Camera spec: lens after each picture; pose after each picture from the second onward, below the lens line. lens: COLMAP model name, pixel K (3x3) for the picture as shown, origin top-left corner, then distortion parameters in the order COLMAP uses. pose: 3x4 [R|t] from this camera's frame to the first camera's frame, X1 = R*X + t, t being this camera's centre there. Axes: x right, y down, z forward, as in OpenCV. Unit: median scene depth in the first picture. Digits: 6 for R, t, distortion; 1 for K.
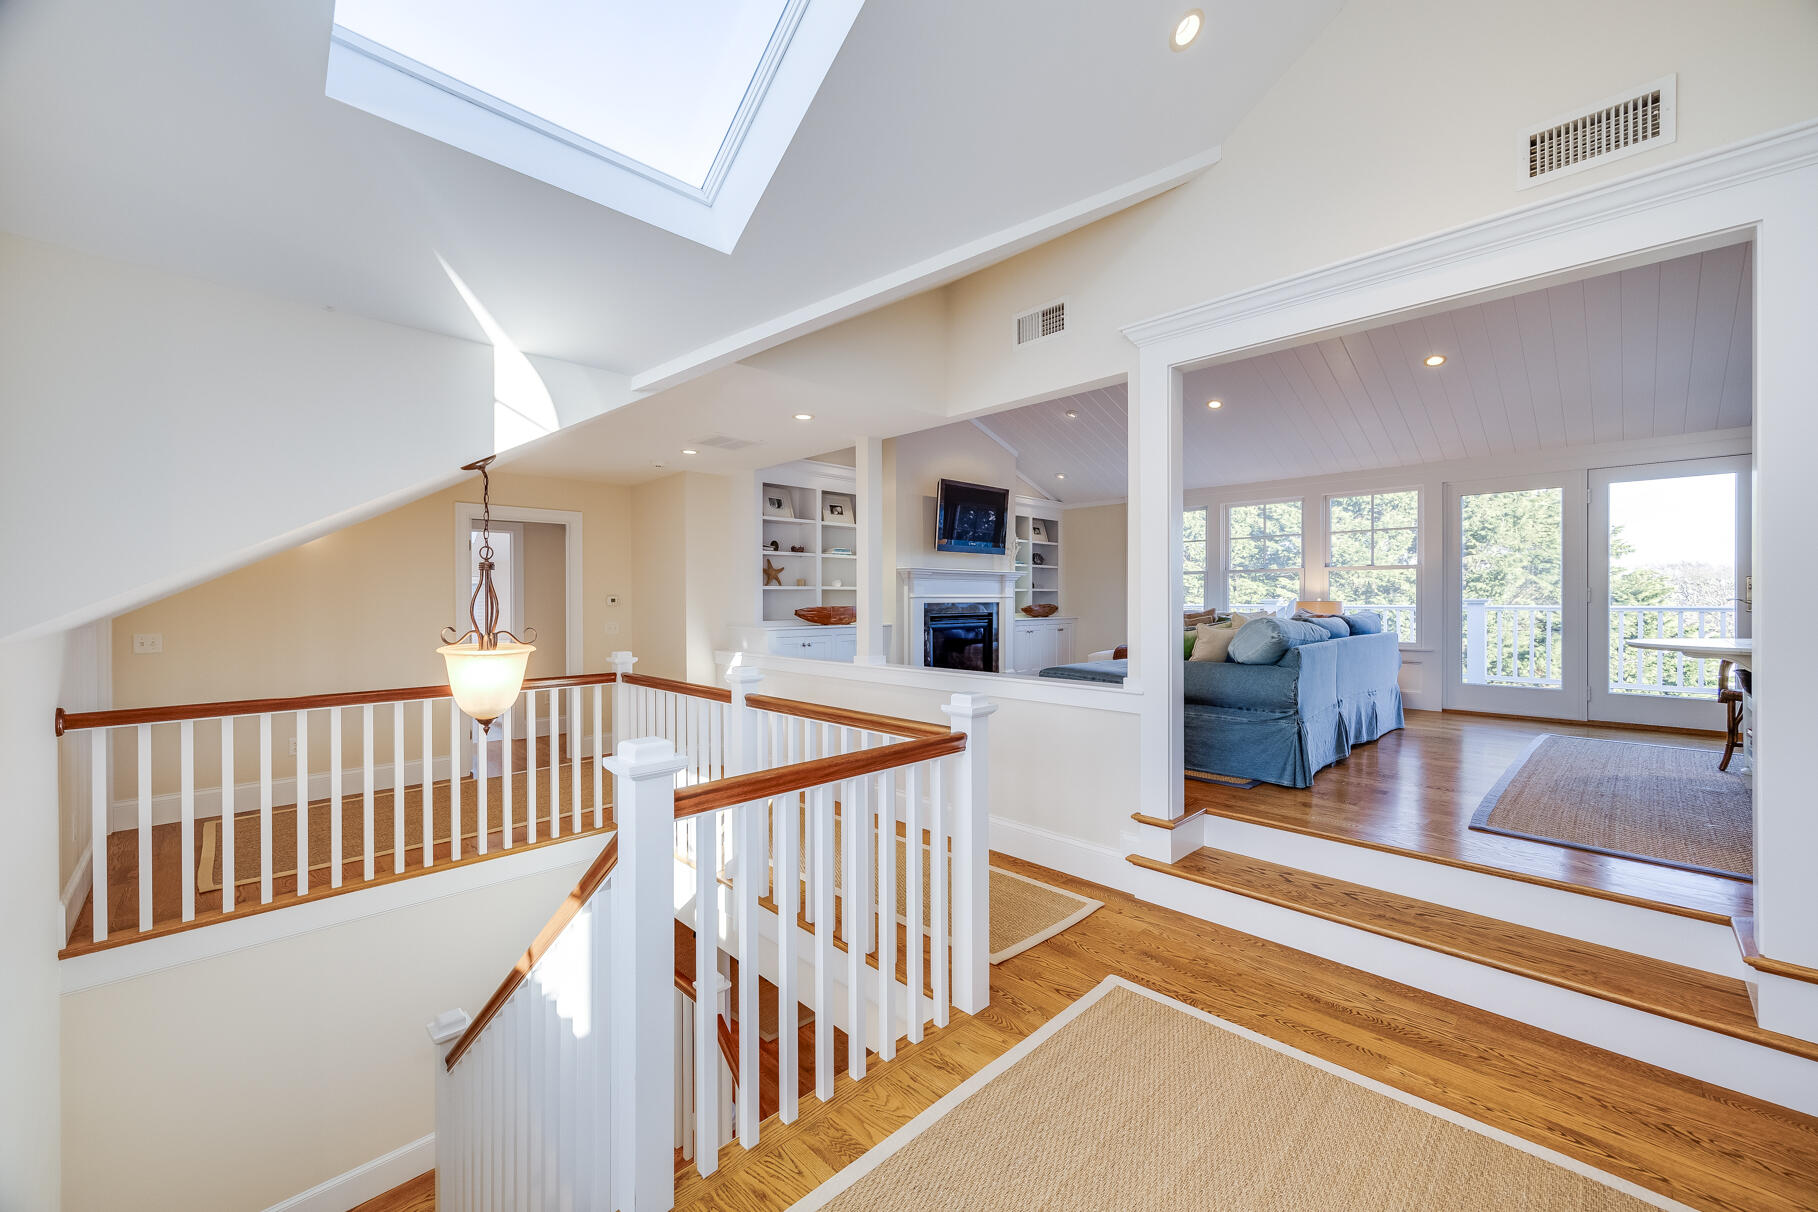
lens RADIAL K [[706.4, 0, 907.5], [0, 706.4, 601.5], [0, 0, 1]] dist [0.000107, 0.000040]
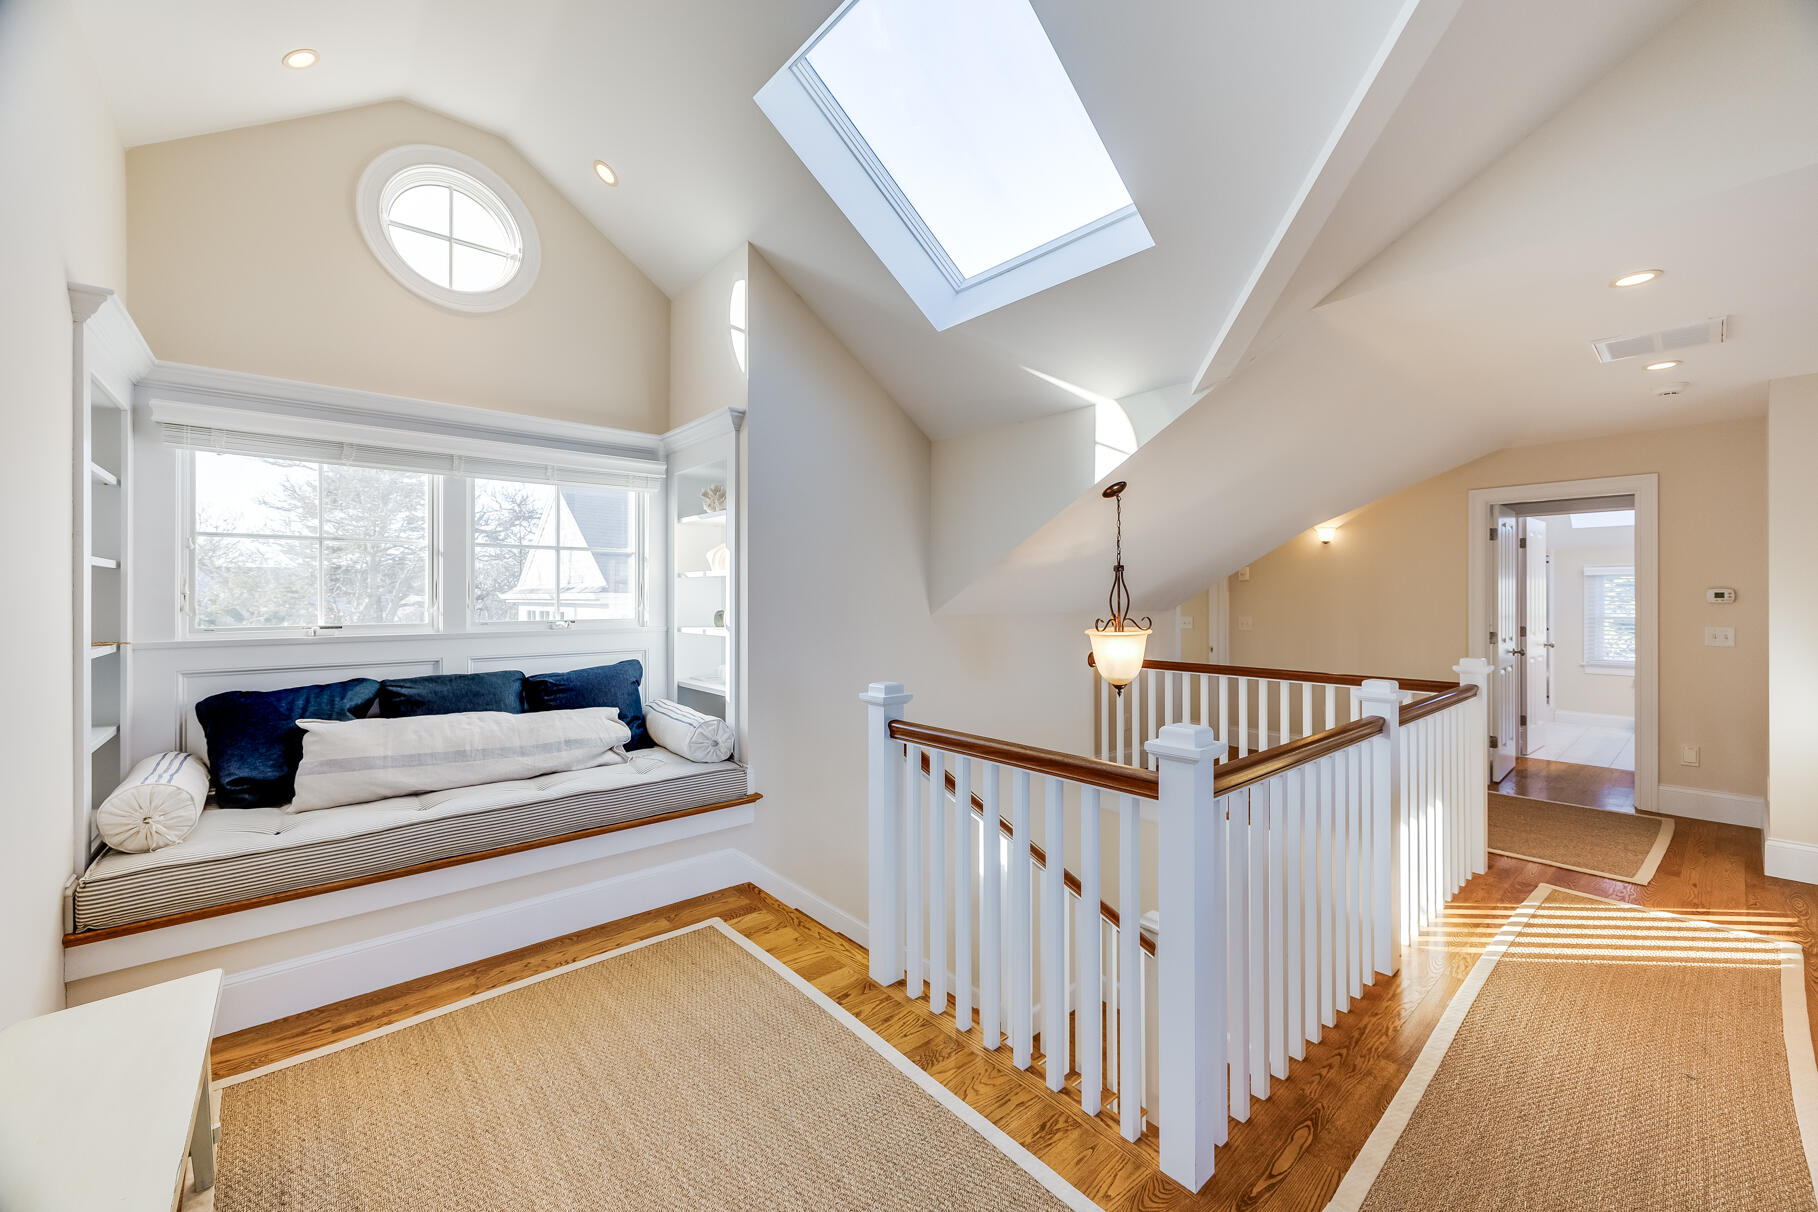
lens RADIAL K [[706.4, 0, 907.2], [0, 706.4, 588.6], [0, 0, 1]] dist [0.000107, 0.000040]
pose [[-0.062107, -0.002645, -0.998066, 0.499536], [-0.008403, 0.999962, -0.002127, -0.002902], [0.998034, 0.008255, -0.062126, 0.471344]]
